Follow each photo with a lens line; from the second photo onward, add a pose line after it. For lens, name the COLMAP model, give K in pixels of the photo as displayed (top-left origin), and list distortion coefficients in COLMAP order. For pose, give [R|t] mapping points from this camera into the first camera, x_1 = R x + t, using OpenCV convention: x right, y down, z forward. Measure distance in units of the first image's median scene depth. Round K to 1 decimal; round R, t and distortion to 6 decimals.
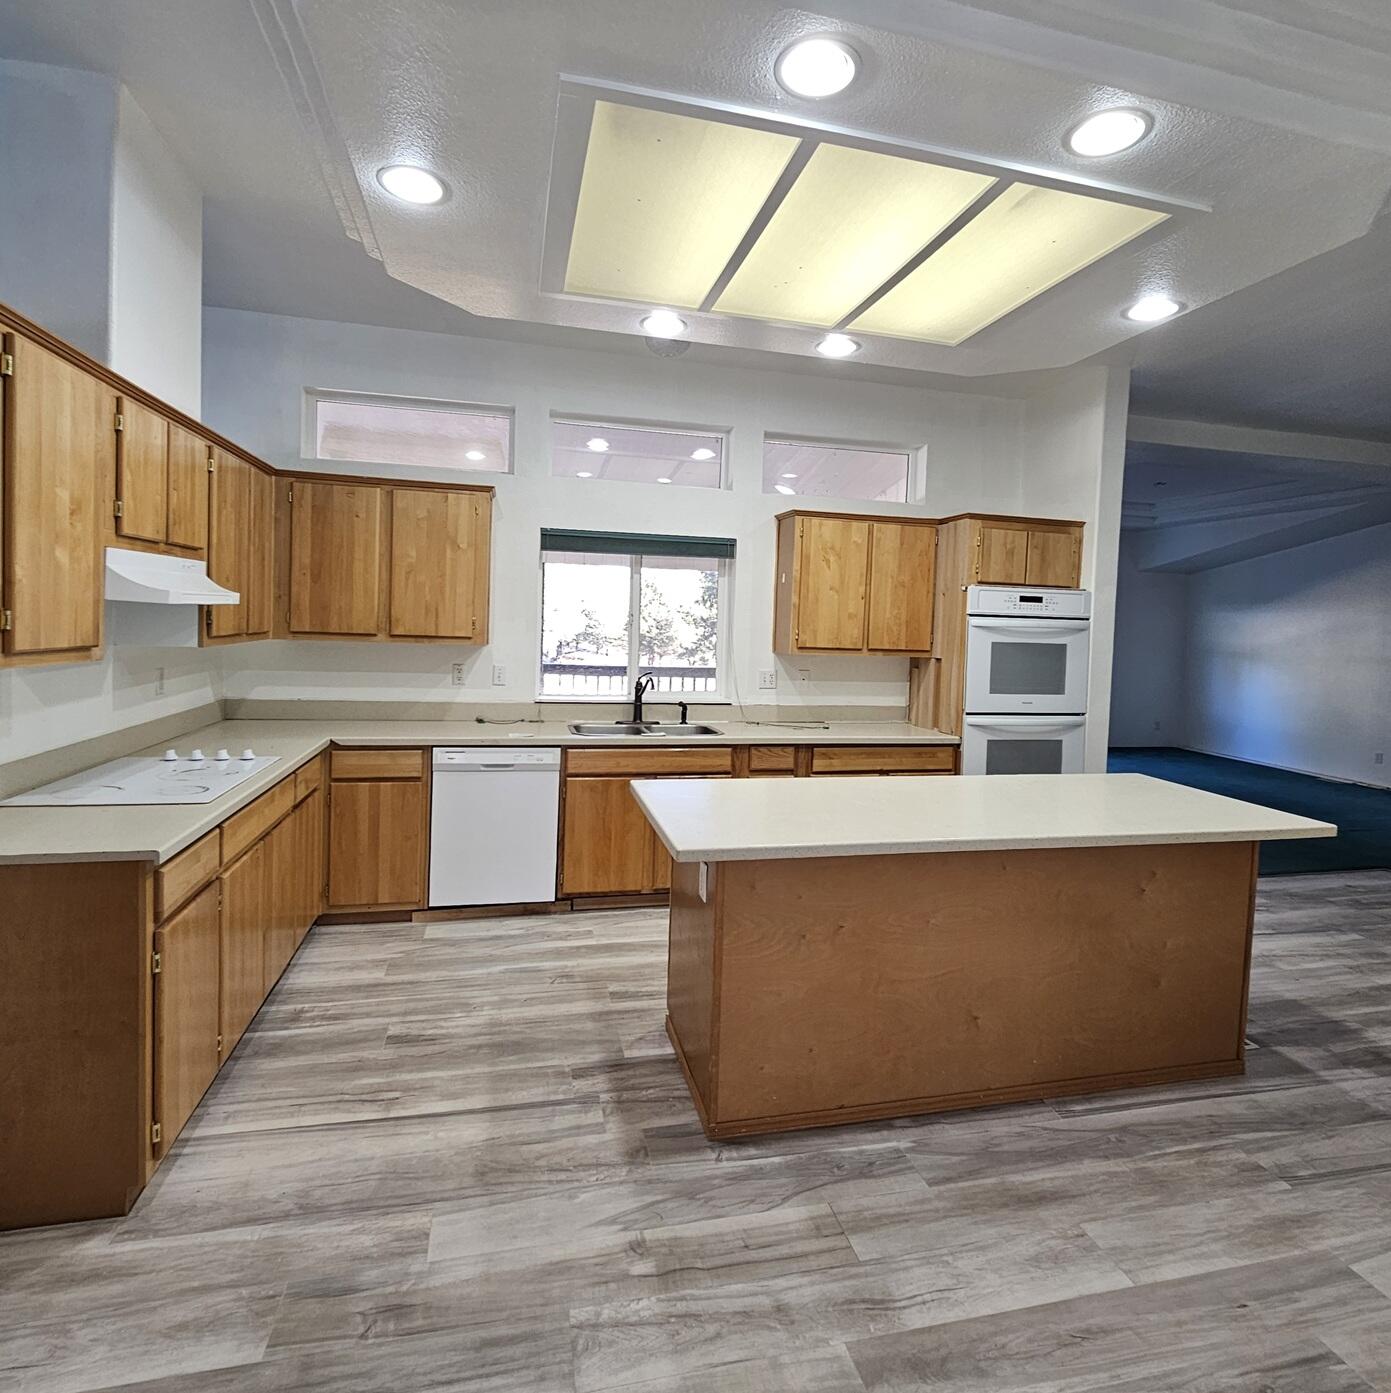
lens RADIAL K [[788.1, 0, 700.0], [0, 788.1, 657.3], [0, 0, 1]] dist [0.001613, -0.004026]
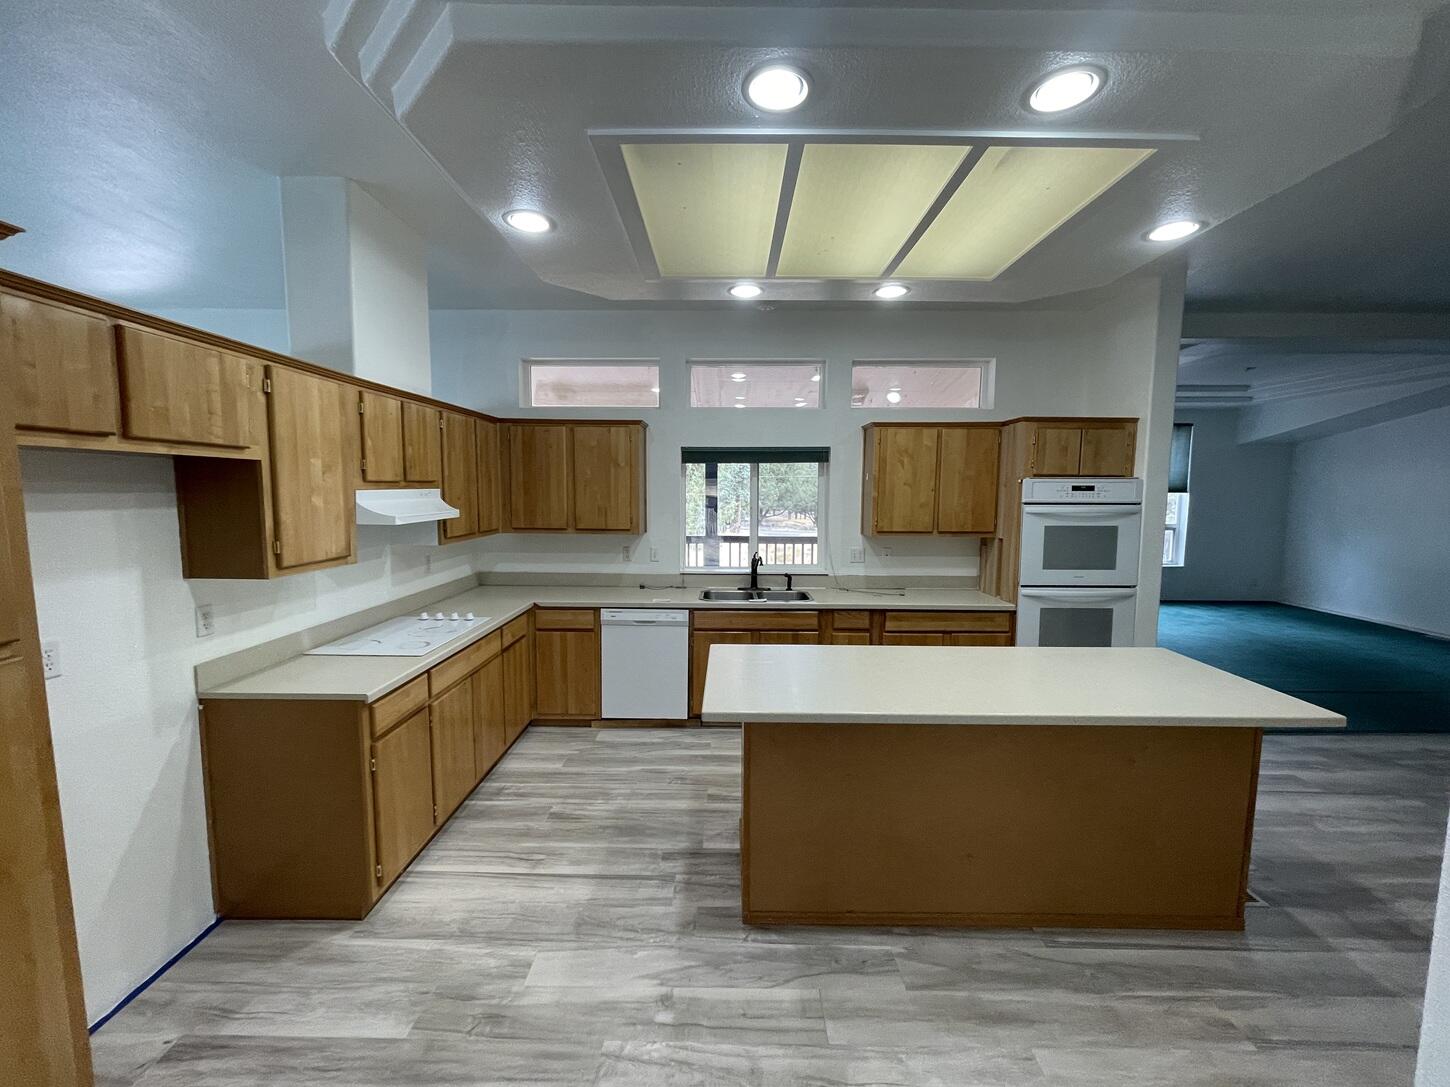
lens RADIAL K [[580.4, 0, 725.0], [0, 580.4, 543.5], [0, 0, 1]] dist [0.002648, -0.002784]
pose [[0.969380, -0.005672, -0.245499, 0.179267], [0.016443, 0.998989, 0.041850, -0.056402], [0.245013, -0.044605, 0.968493, 0.054423]]
